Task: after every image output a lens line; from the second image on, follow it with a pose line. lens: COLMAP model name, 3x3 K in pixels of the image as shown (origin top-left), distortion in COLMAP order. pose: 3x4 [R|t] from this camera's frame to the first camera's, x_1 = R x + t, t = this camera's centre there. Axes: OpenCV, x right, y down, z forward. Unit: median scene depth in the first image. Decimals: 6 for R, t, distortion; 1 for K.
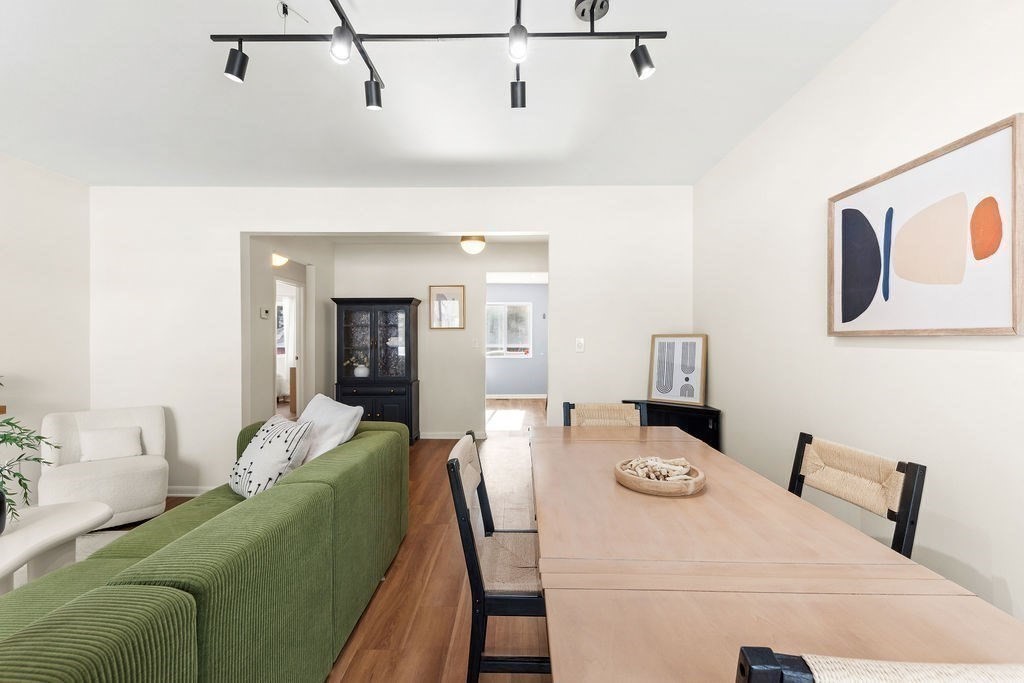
lens RADIAL K [[458.8, 0, 512.0], [0, 458.8, 341.5], [0, 0, 1]] dist [0.072696, -0.000083]
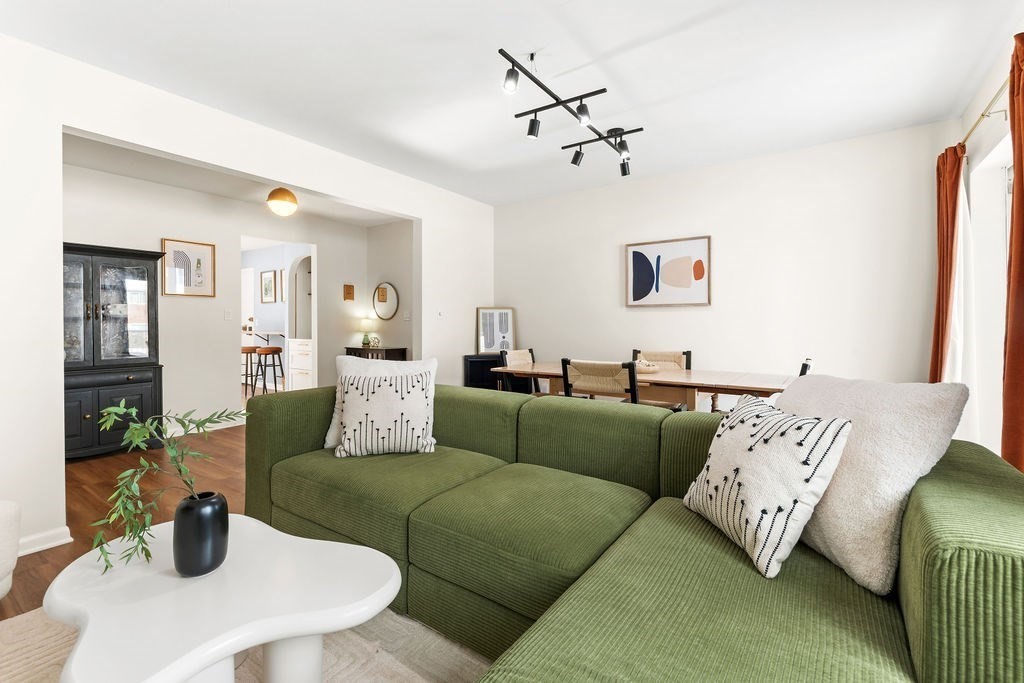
lens RADIAL K [[458.8, 0, 512.0], [0, 458.8, 341.5], [0, 0, 1]] dist [0.072696, -0.000083]
pose [[0.585556, -0.036017, 0.809831, -0.768570], [0.005140, 0.999157, 0.040720, 0.032453], [-0.810615, -0.019681, 0.585248, 0.094697]]
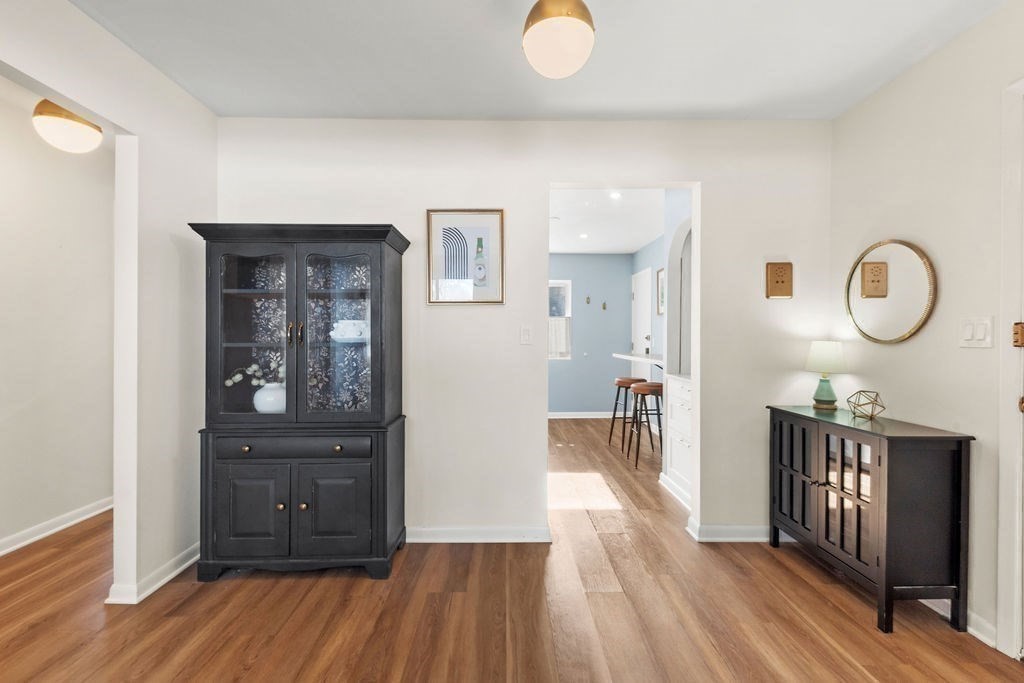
lens RADIAL K [[458.8, 0, 512.0], [0, 458.8, 341.5], [0, 0, 1]] dist [0.072696, -0.000083]
pose [[0.999925, 0.000373, 0.012267, -0.158460], [-0.000423, 0.999992, 0.004094, 0.014096], [-0.012265, -0.004099, 0.999916, 0.846197]]
